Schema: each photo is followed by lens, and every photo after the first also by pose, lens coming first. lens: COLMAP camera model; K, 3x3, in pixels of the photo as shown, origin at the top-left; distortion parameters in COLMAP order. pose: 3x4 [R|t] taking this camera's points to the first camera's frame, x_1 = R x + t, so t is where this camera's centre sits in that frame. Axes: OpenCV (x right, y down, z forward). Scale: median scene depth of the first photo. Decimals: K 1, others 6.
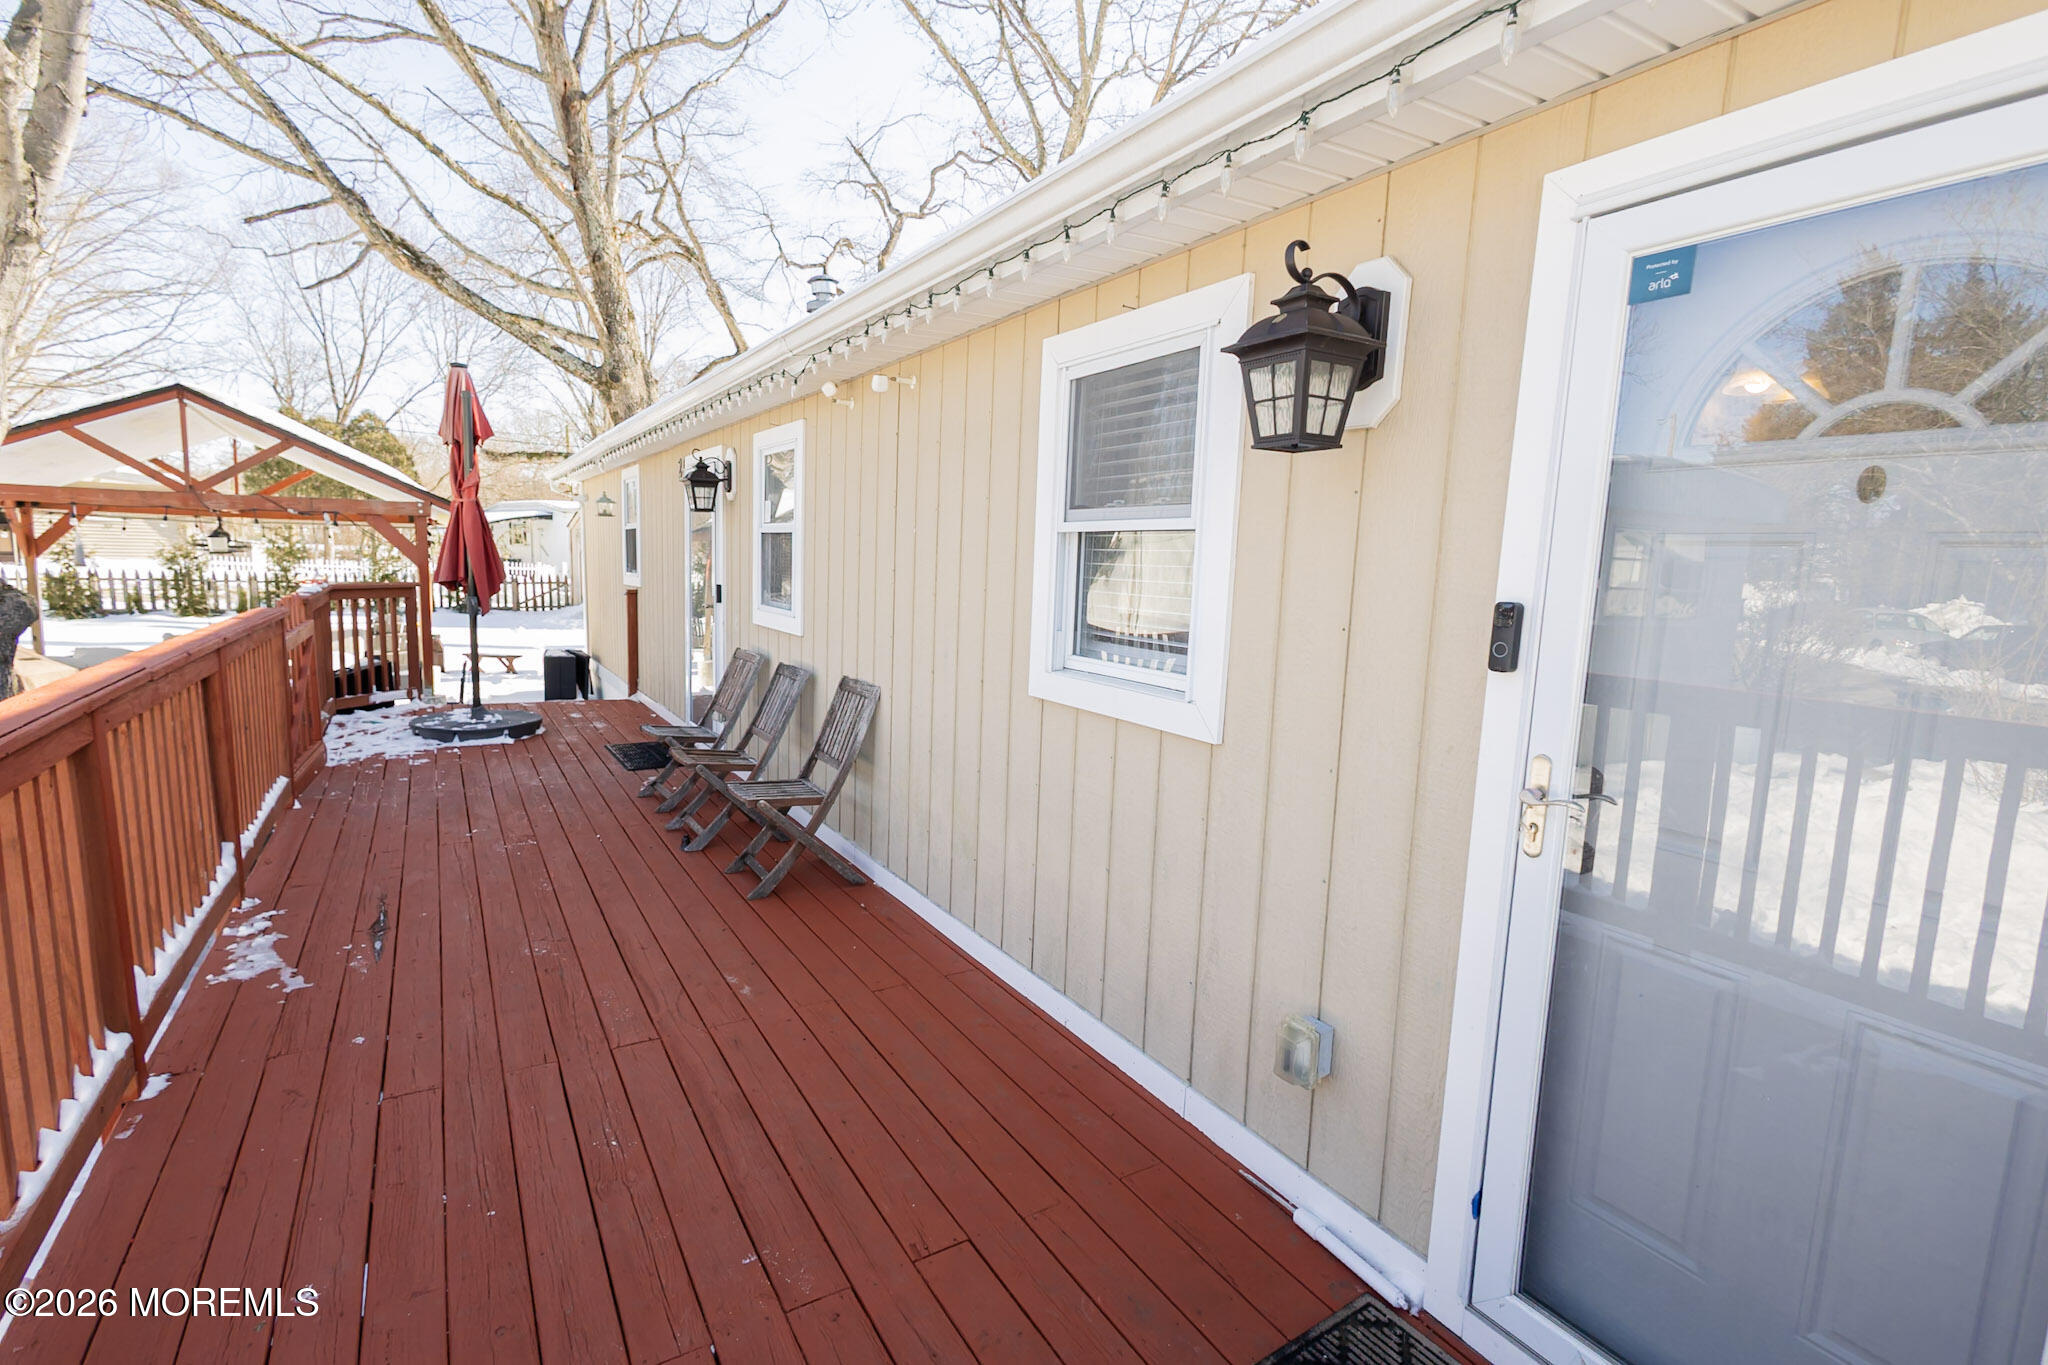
lens RADIAL K [[937.5, 0, 1014.8], [0, 937.5, 681.9], [0, 0, 1]] dist [0.019784, -0.010415]
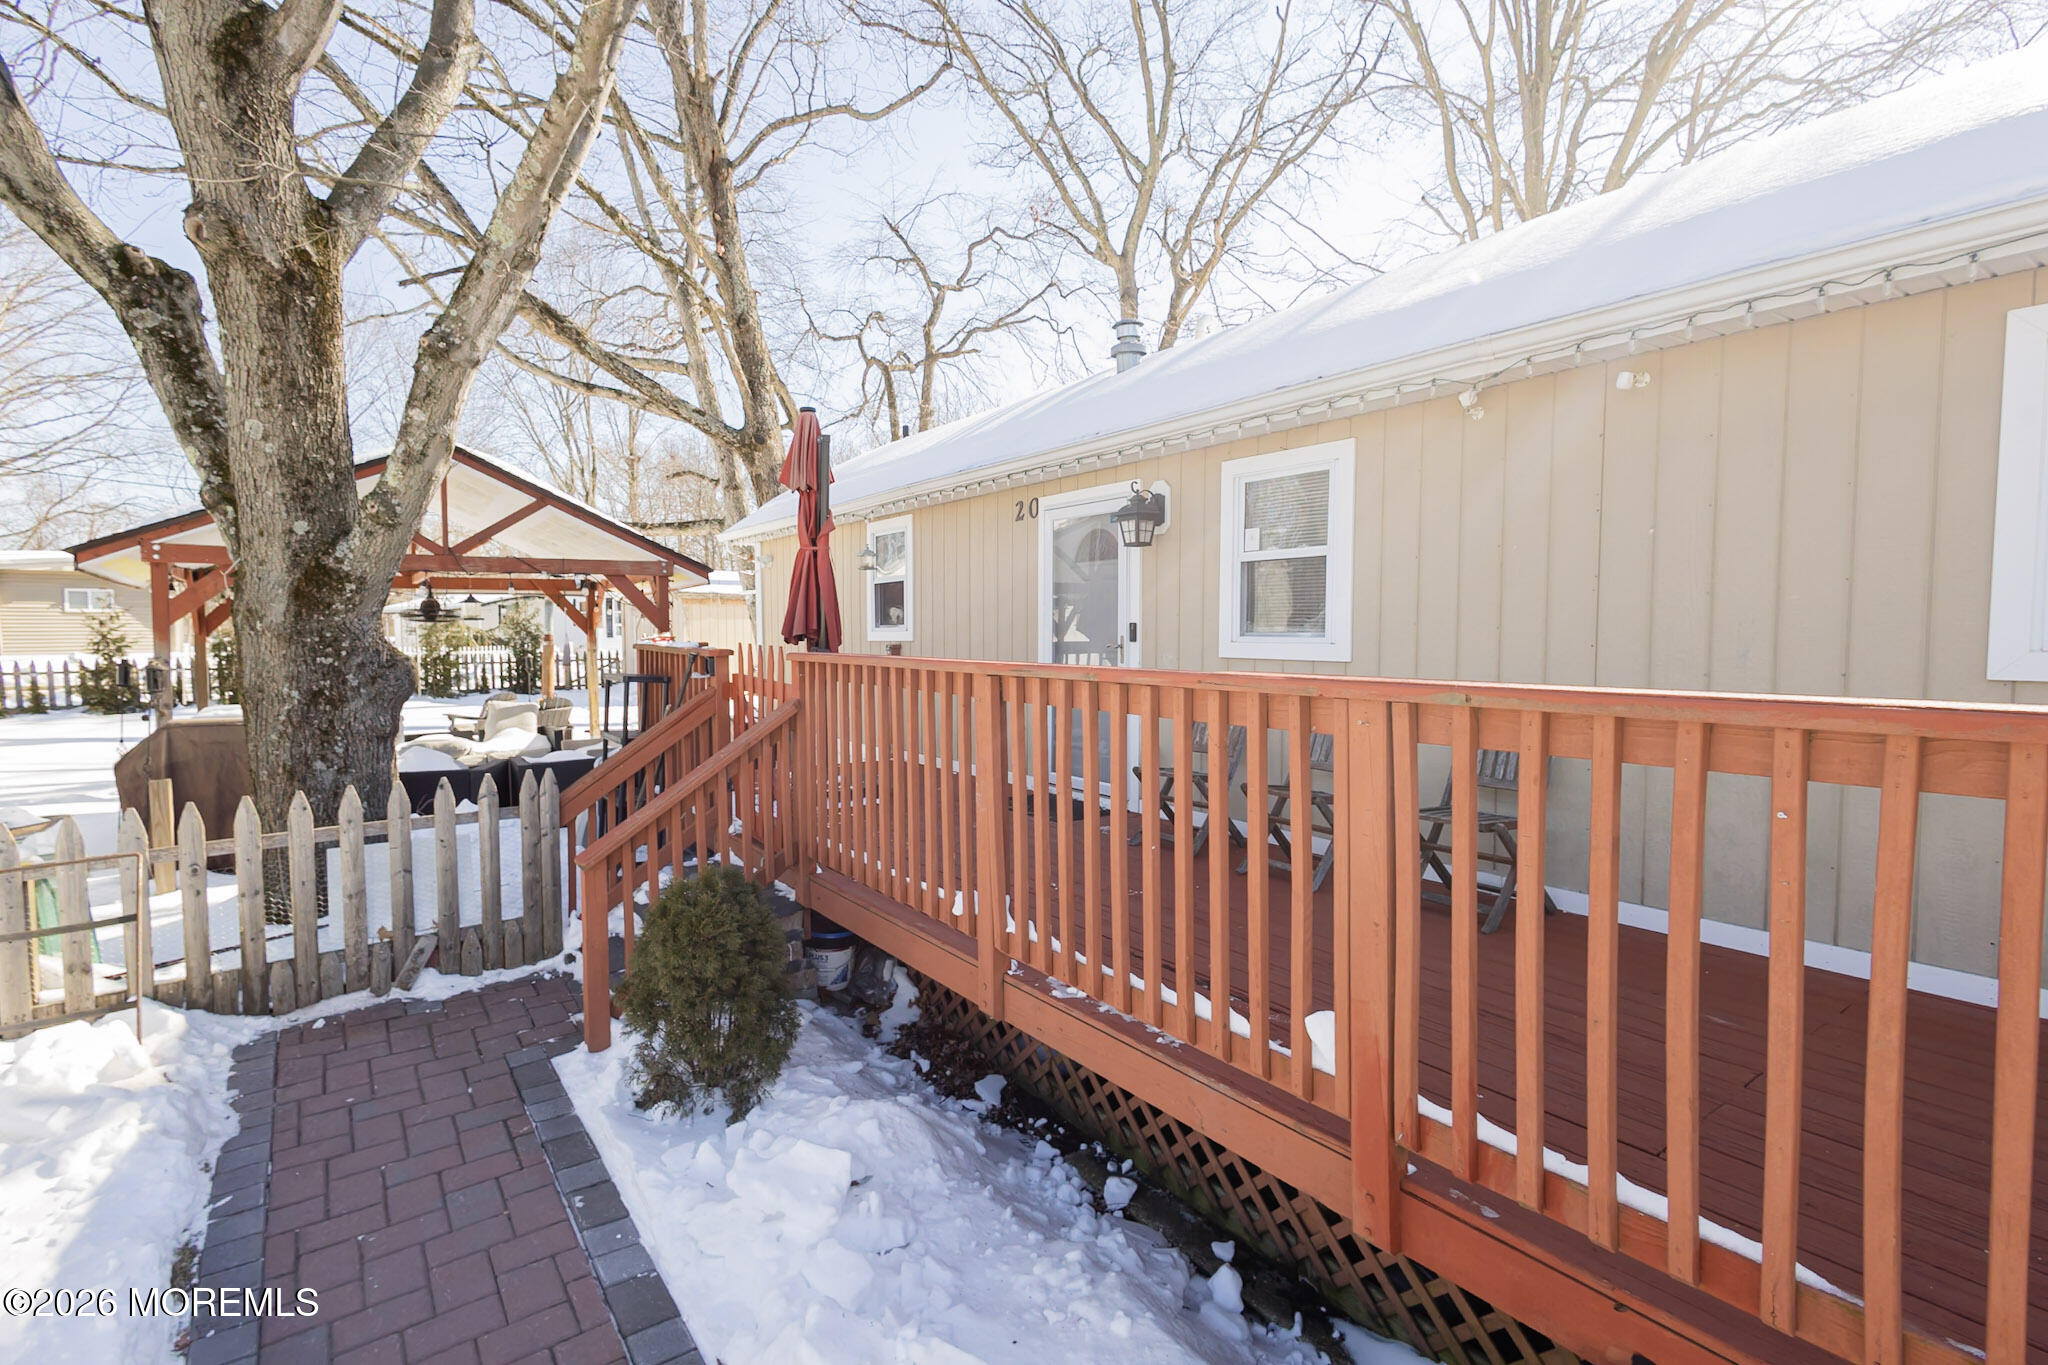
lens RADIAL K [[941.1, 0, 1025.3], [0, 941.1, 680.7], [0, 0, 1]] dist [0.018328, -0.009830]
pose [[0.996118, -0.038137, 0.079335, -0.168772], [0.044034, 0.996289, -0.073961, 0.007271], [-0.076220, 0.077167, 0.994100, 0.018337]]
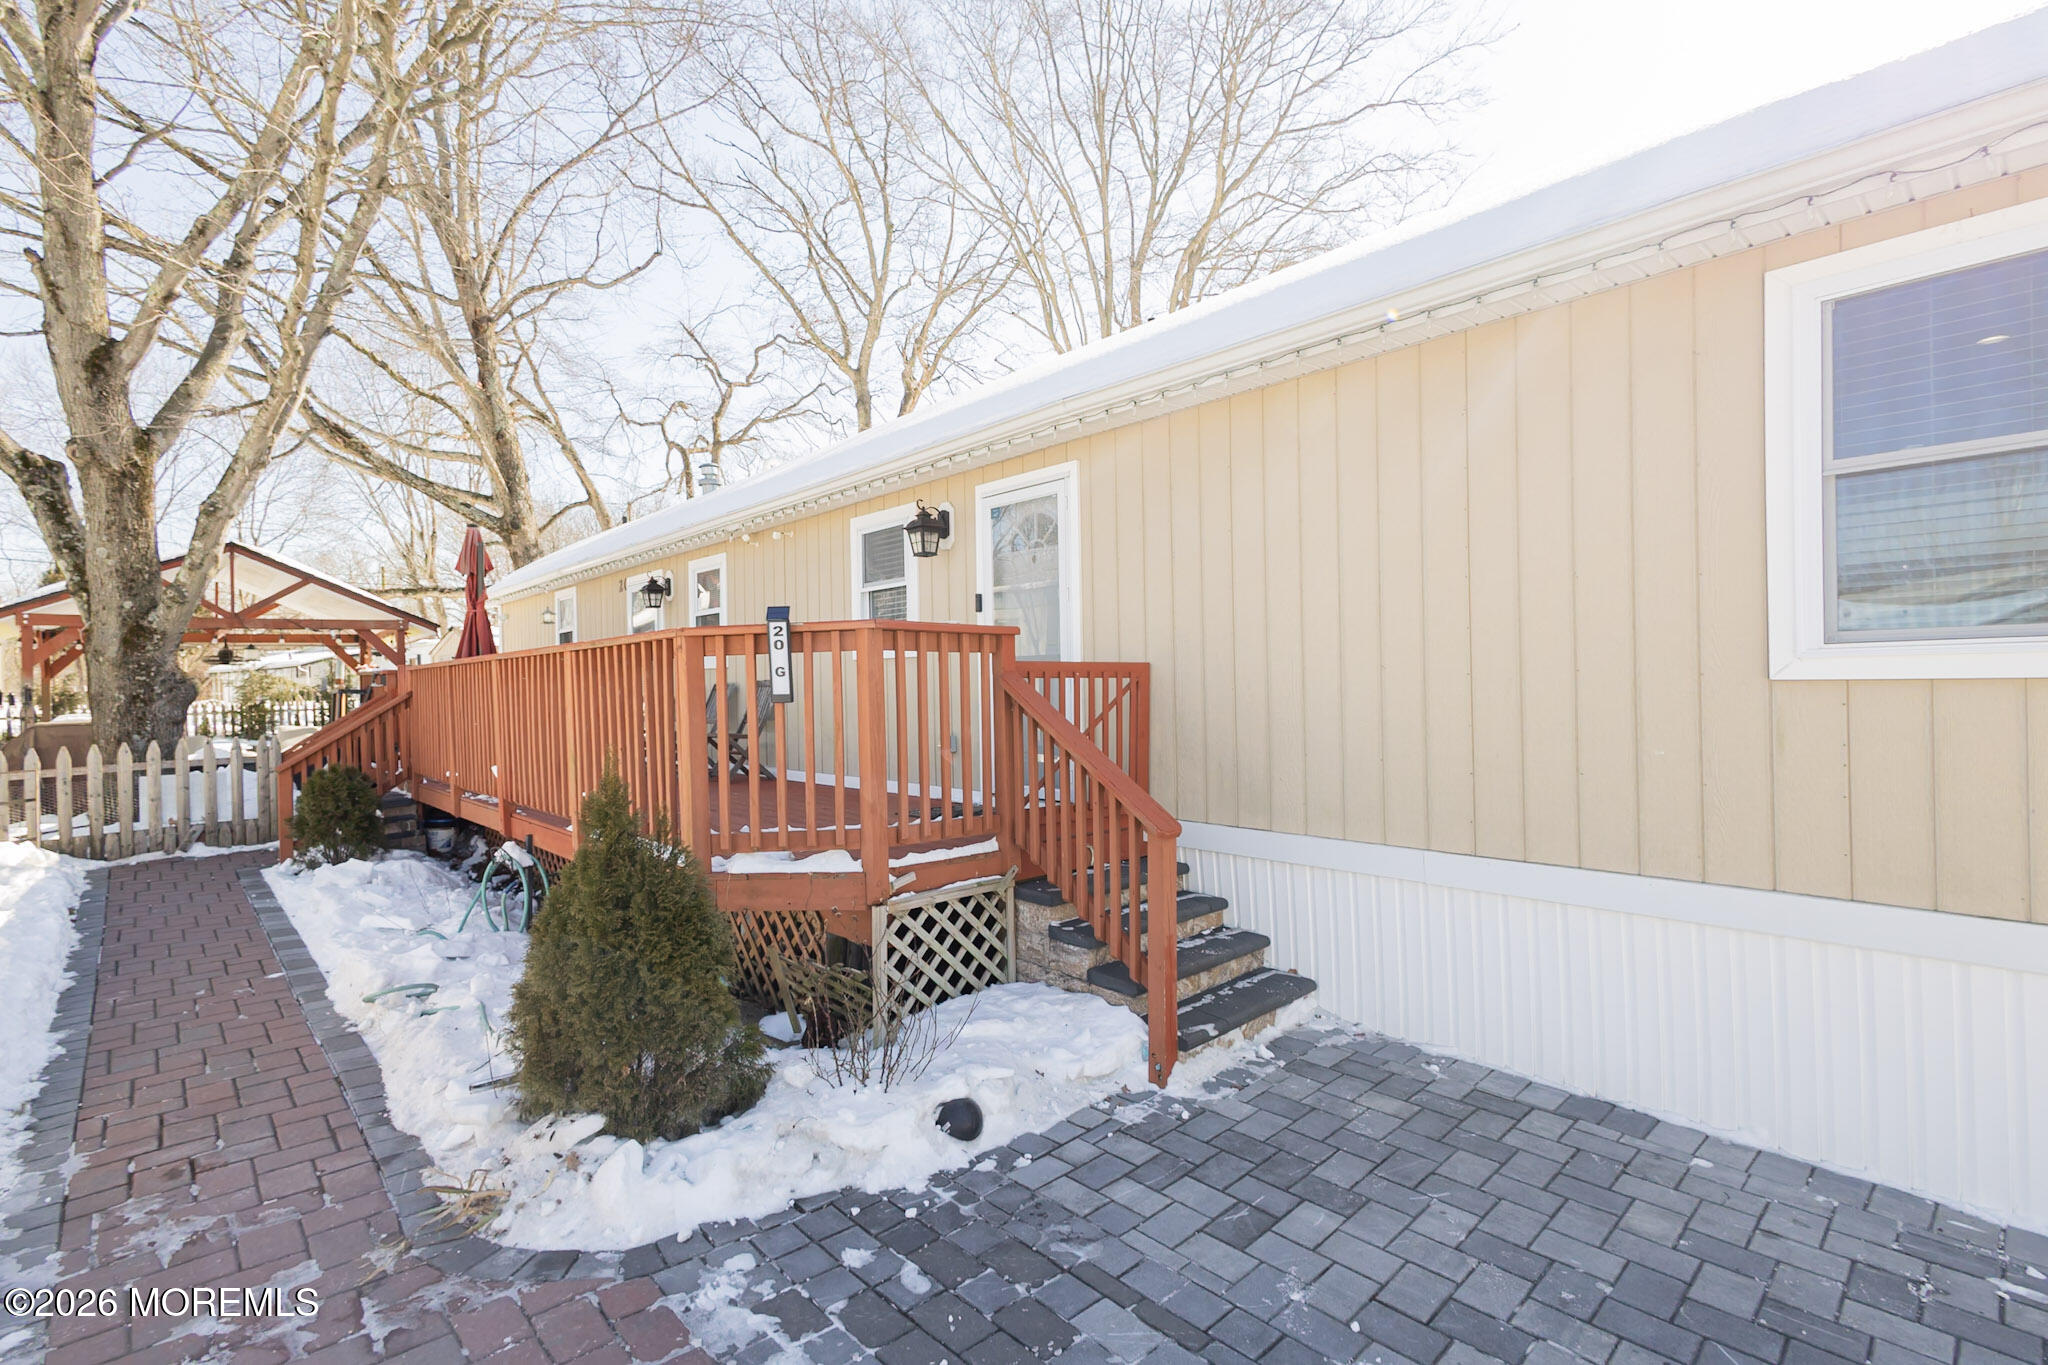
lens RADIAL K [[941.1, 0, 1025.3], [0, 941.1, 680.7], [0, 0, 1]] dist [0.018328, -0.009830]
pose [[0.980381, -0.055720, 0.189074, -0.001994], [0.079575, 0.989455, -0.121021, 0.066168], [-0.180337, 0.133692, 0.974477, -0.240823]]
